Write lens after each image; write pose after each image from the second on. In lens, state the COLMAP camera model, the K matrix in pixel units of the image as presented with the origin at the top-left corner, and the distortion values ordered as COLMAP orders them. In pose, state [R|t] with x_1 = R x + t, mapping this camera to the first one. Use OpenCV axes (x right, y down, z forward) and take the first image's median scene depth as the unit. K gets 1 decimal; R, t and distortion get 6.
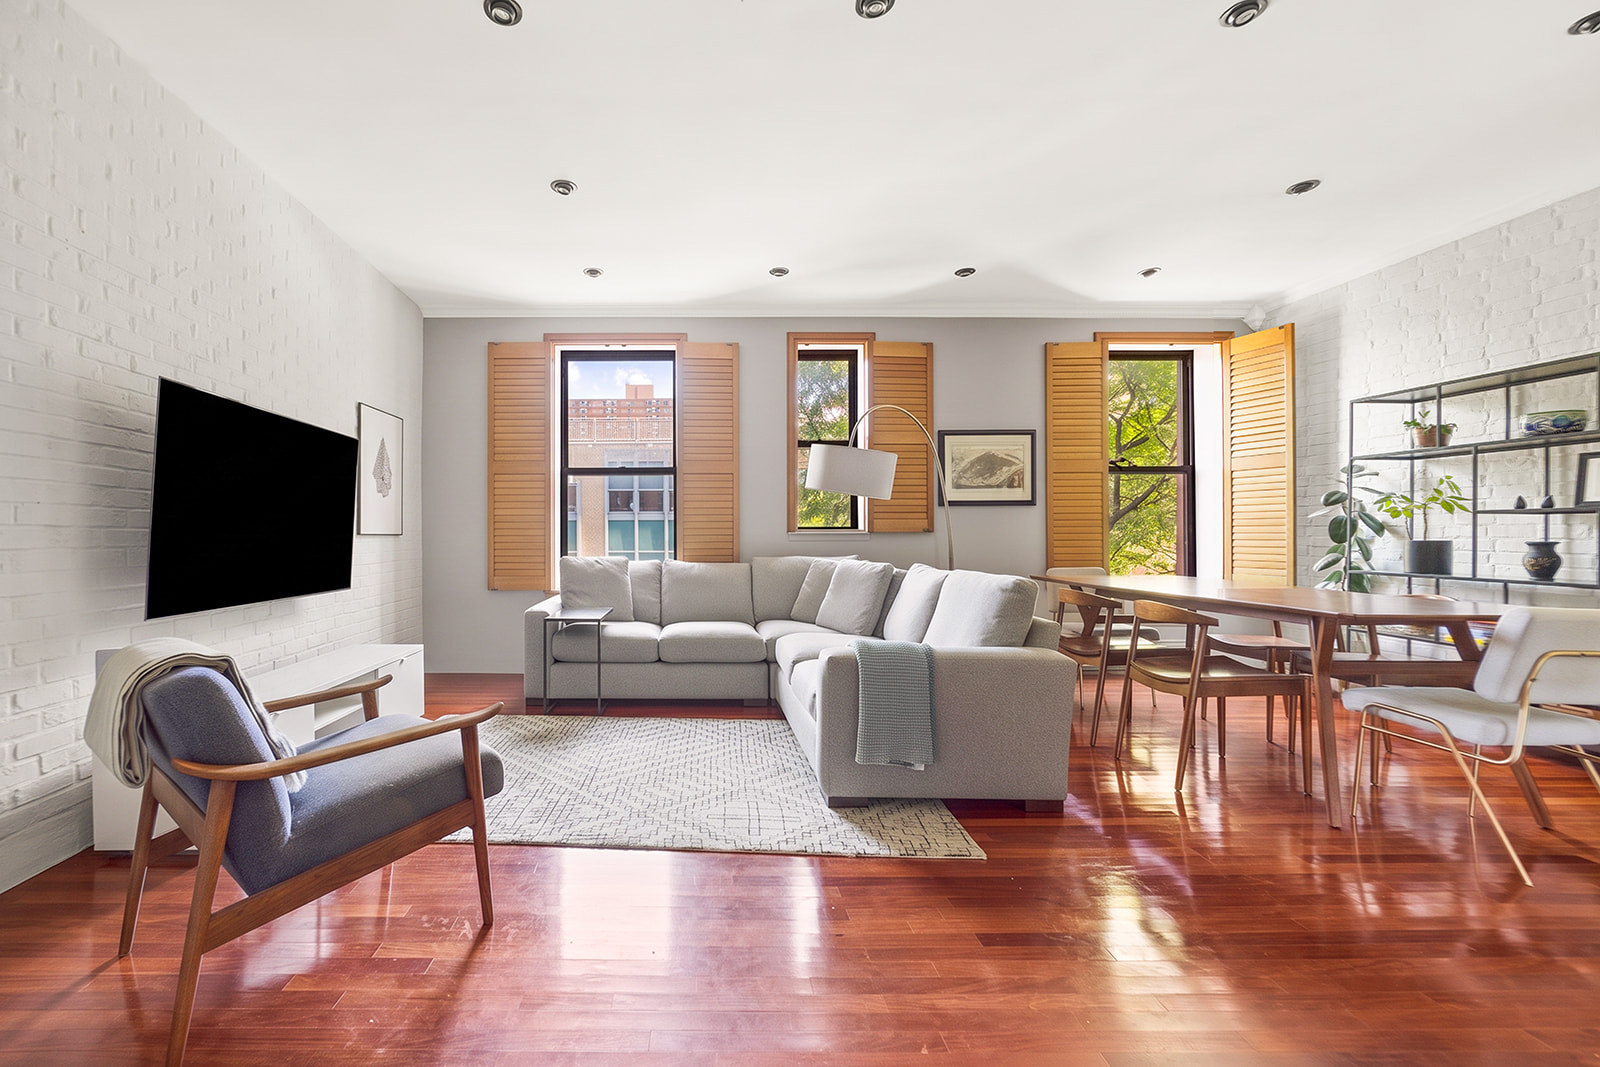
lens RADIAL K [[559.4, 0, 800.0], [0, 559.4, 533.5], [0, 0, 1]] dist [0.000803, 0.000225]
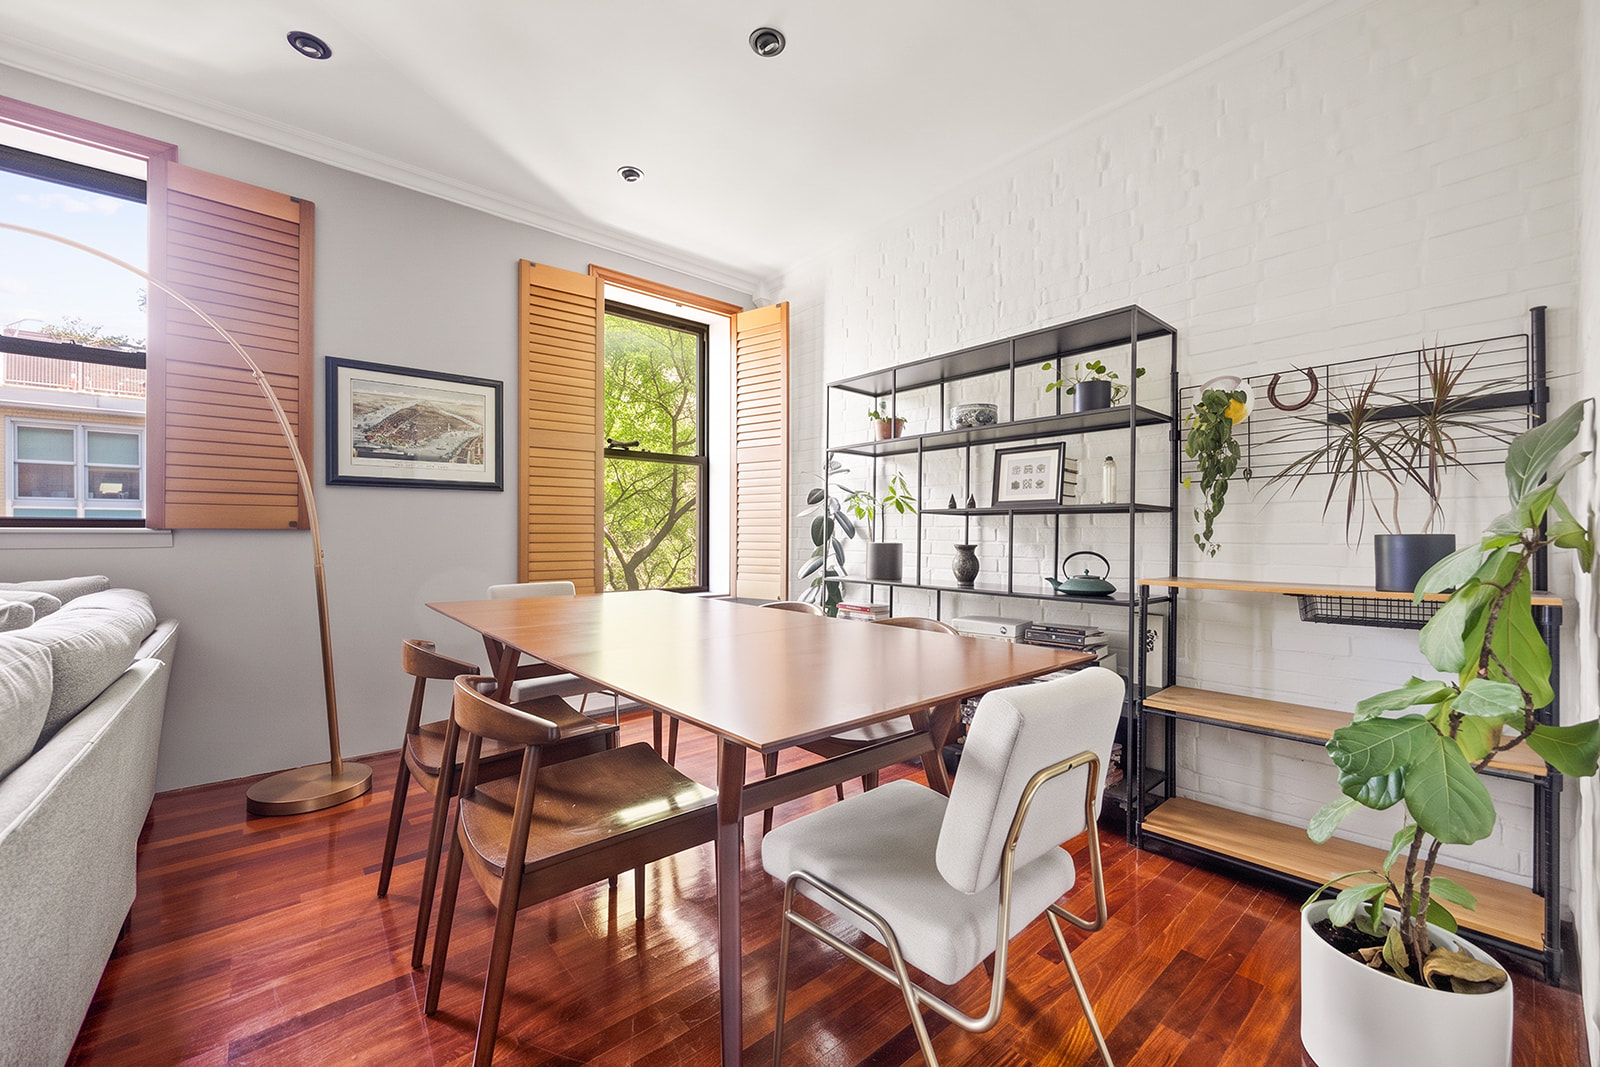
lens RADIAL K [[603.3, 0, 800.0], [0, 603.3, 533.5], [0, 0, 1]] dist [0.000311, -0.000001]
pose [[0.767941, 0.008354, 0.640466, 0.337407], [-0.007894, 0.999962, -0.003578, 0.000845], [-0.640472, -0.002308, 0.767978, 0.292857]]
